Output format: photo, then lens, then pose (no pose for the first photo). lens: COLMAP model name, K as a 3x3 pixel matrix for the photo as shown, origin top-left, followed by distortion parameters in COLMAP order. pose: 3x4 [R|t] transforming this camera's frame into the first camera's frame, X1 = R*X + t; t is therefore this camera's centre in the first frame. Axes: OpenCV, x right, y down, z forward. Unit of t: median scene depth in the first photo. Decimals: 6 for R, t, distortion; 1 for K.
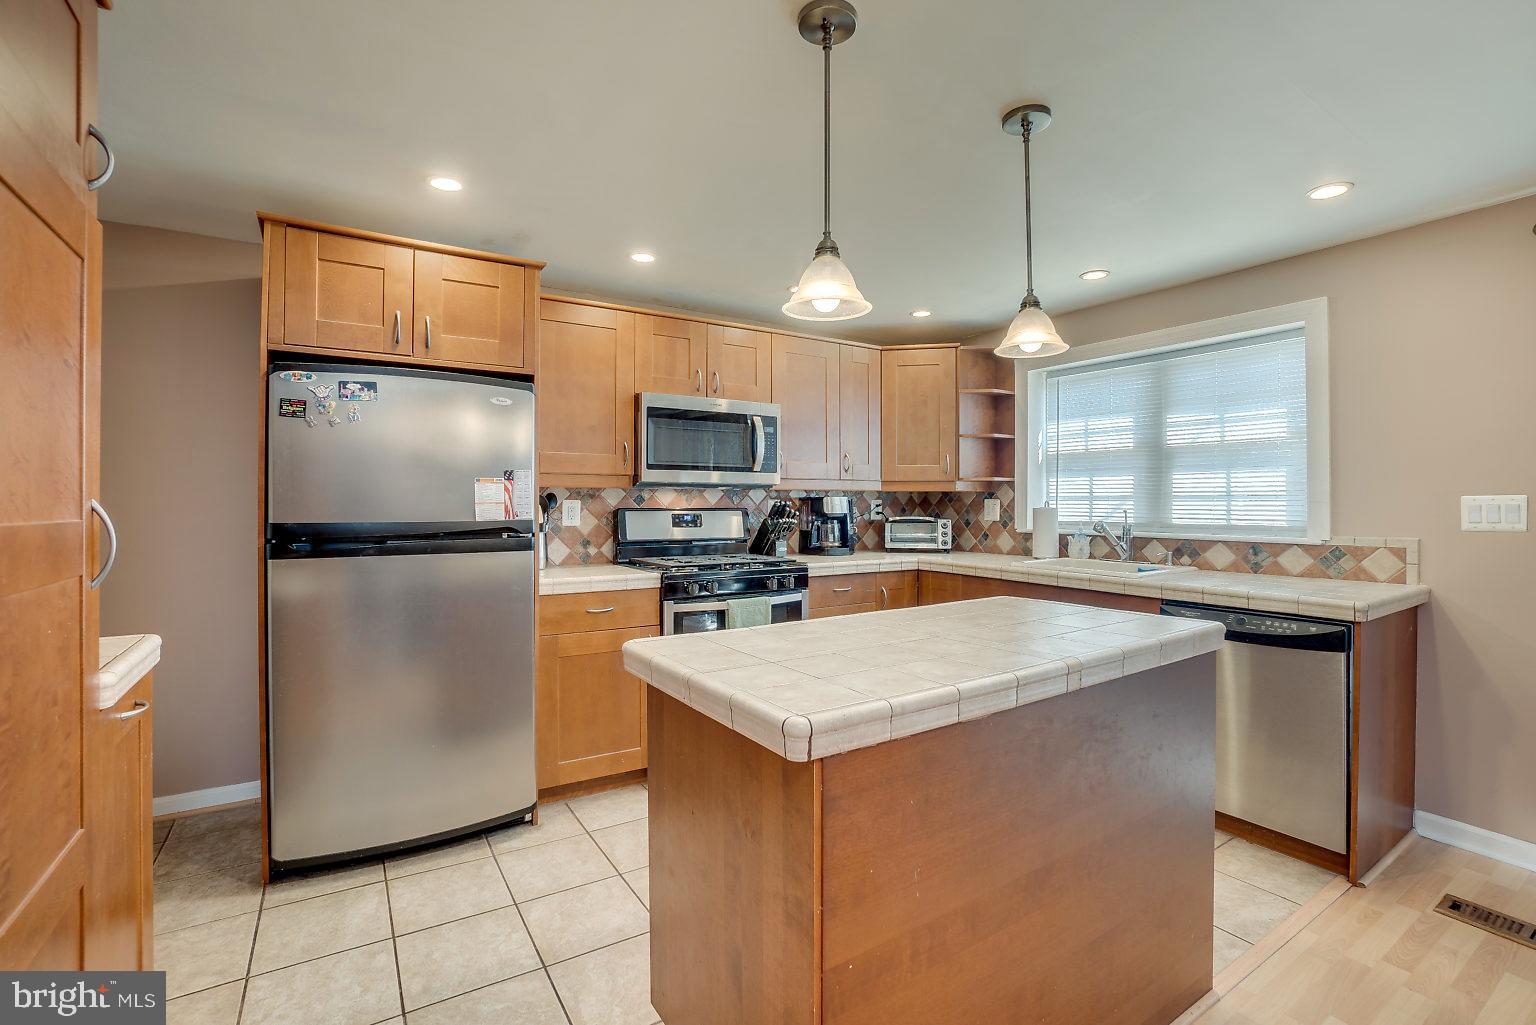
lens RADIAL K [[687.8, 0, 783.0], [0, 687.8, 504.1], [0, 0, 1]] dist [-0.060691, 0.017543]
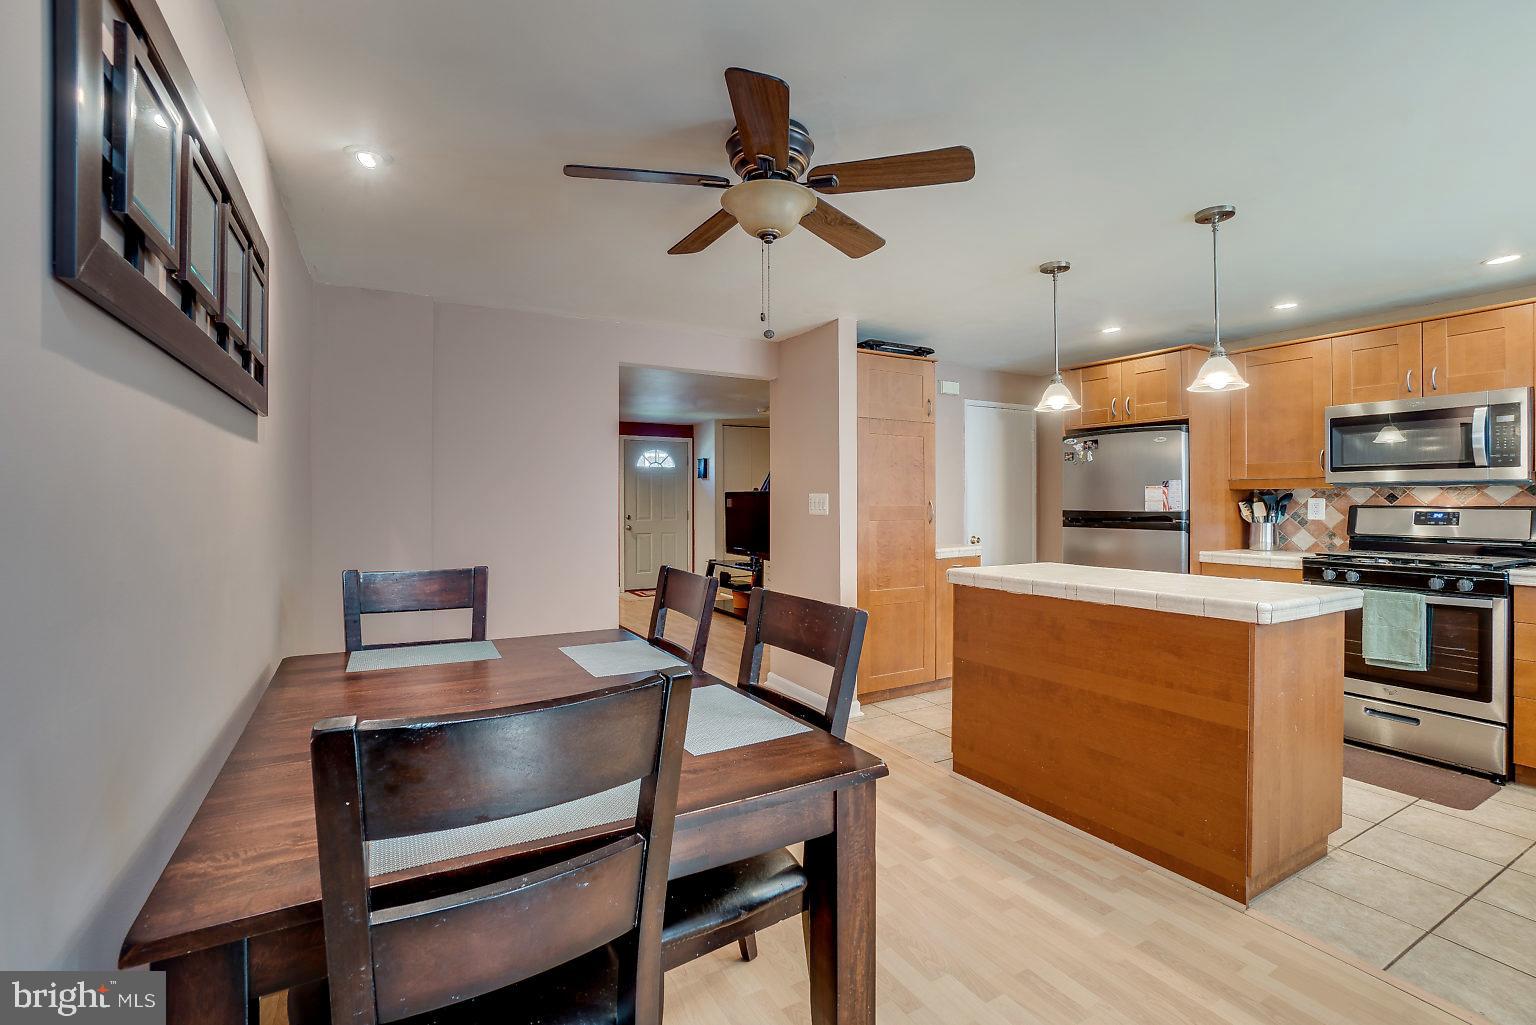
lens RADIAL K [[682.5, 0, 749.9], [0, 682.5, 501.3], [0, 0, 1]] dist [-0.053767, 0.016478]
pose [[-0.084623, 0.001272, -0.996412, 0.936652], [-0.000586, 0.999999, 0.001326, -0.001502], [0.996413, 0.000696, -0.084622, 0.100632]]
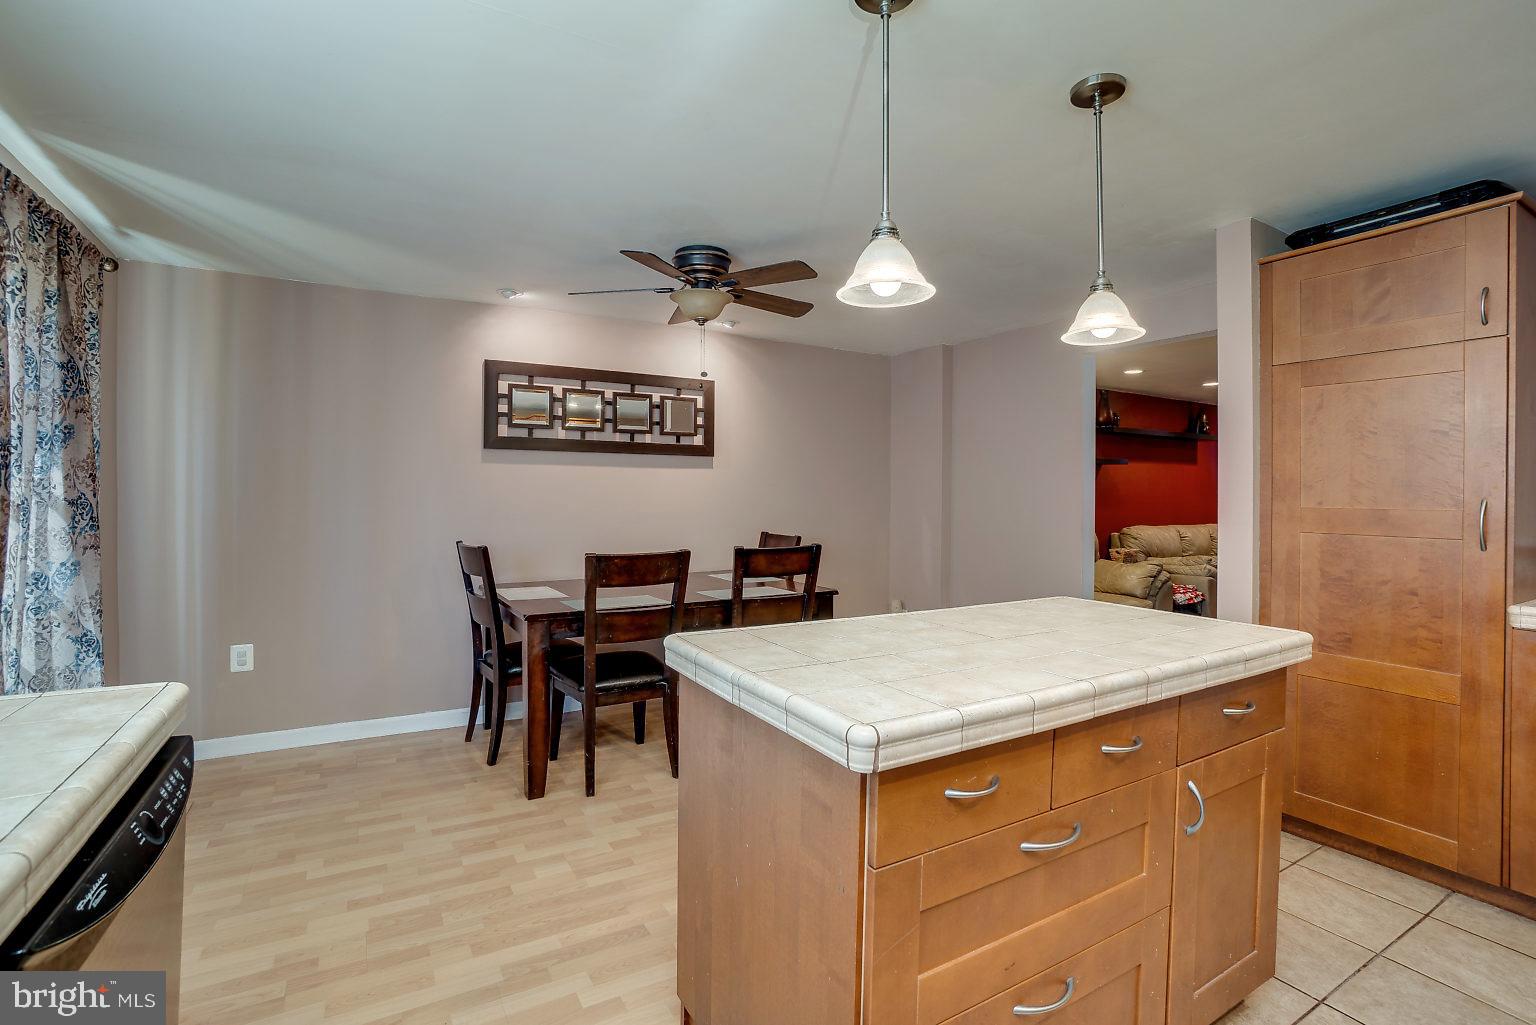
lens RADIAL K [[699.0, 0, 766.0], [0, 699.0, 485.1], [0, 0, 1]] dist [-0.045195, 0.000205]
pose [[-0.998107, -0.004744, 0.061325, 0.233005], [-0.005238, 0.999955, -0.007893, -0.005242], [-0.061285, -0.008200, -0.998087, 0.947167]]
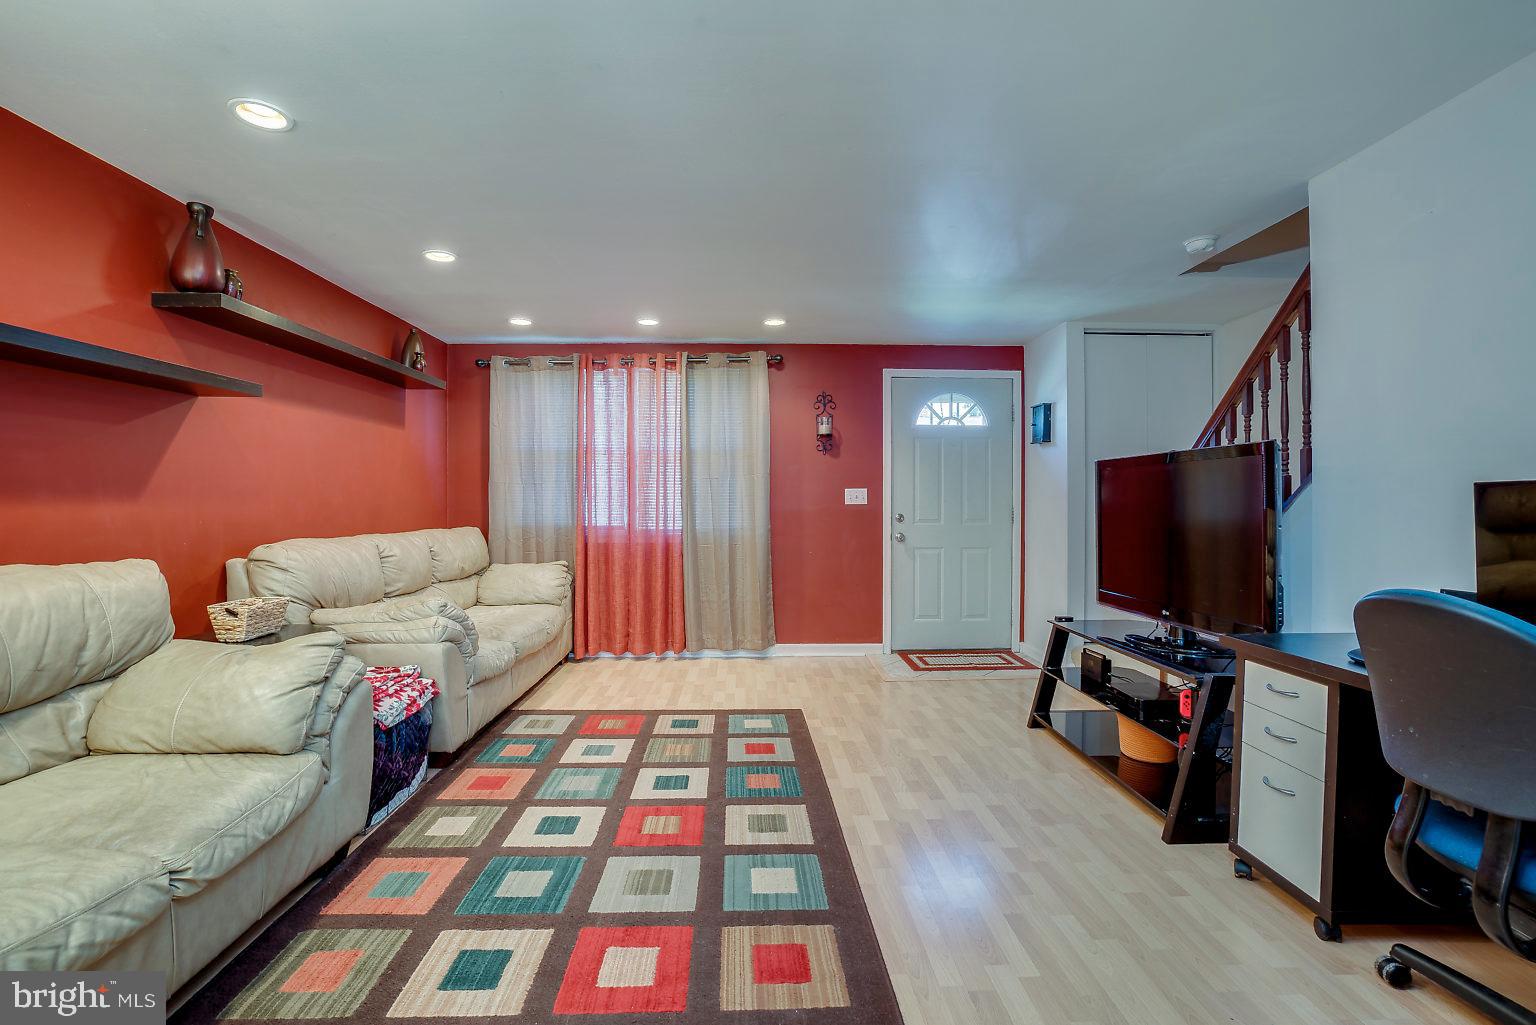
lens RADIAL K [[699.0, 0, 766.0], [0, 699.0, 485.1], [0, 0, 1]] dist [-0.045195, 0.000205]
pose [[-0.516023, -0.023660, -0.856248, -0.251262], [-0.007748, 0.999706, -0.022955, 0.031145], [0.856540, -0.005211, -0.516054, -0.068794]]
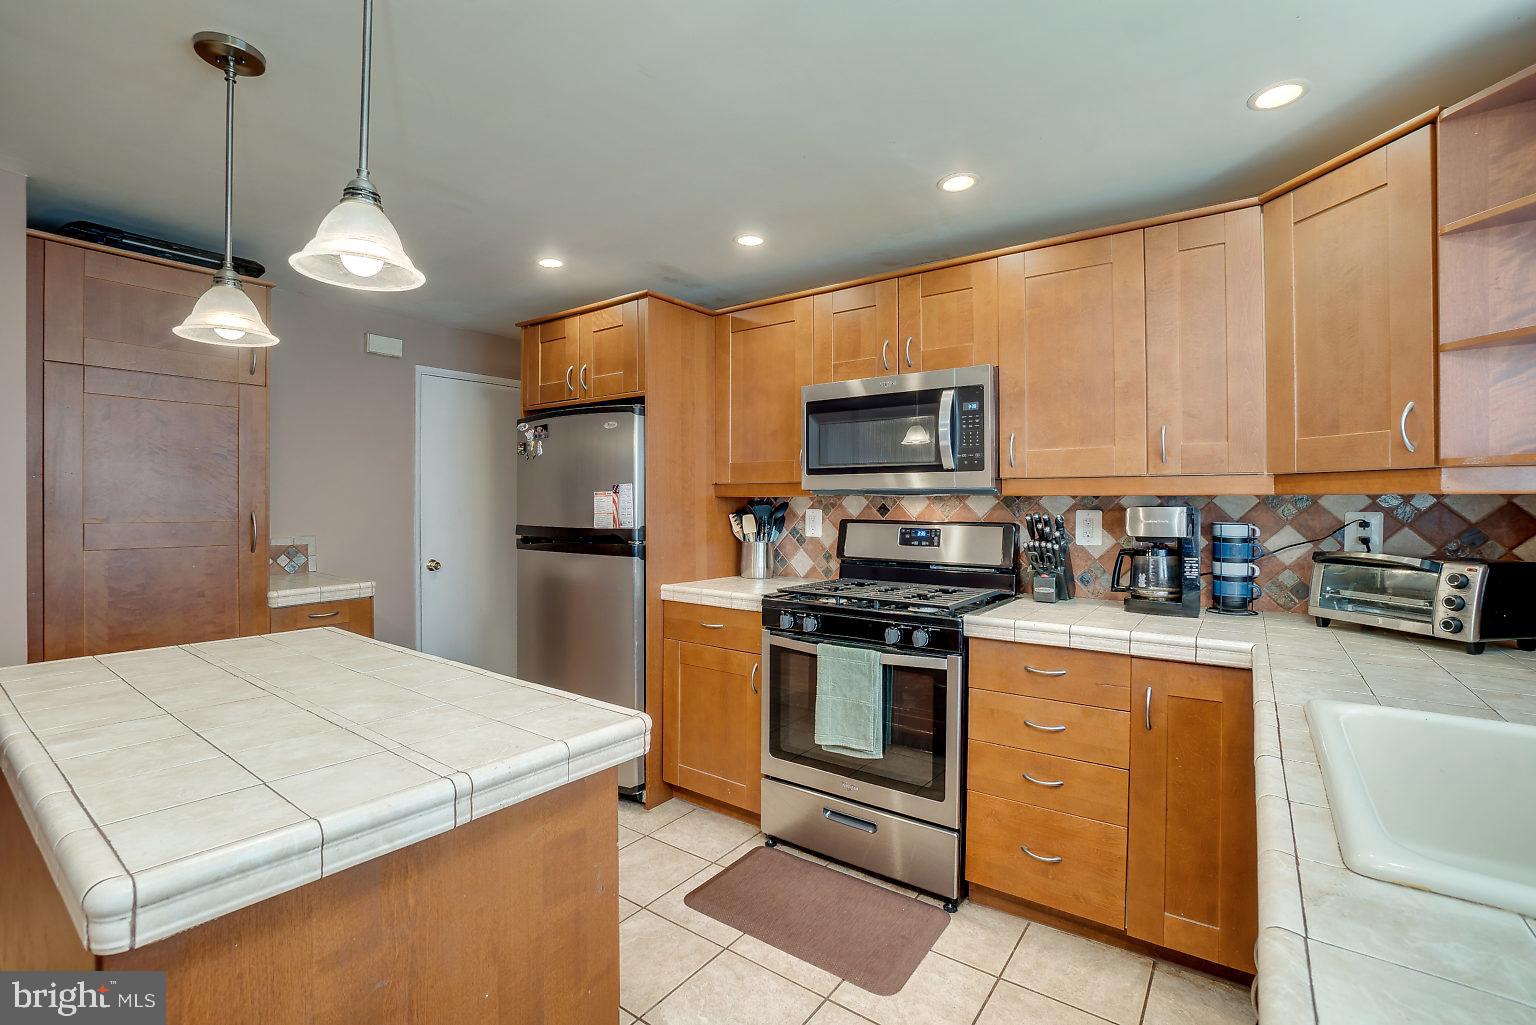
lens RADIAL K [[692.1, 0, 747.8], [0, 692.1, 500.9], [0, 0, 1]] dist [-0.072996, 0.025473]
pose [[0.334099, -0.001363, -0.942537, 0.548449], [-0.003355, 0.999991, -0.002635, -0.014668], [0.942532, 0.004042, 0.334091, 0.596926]]
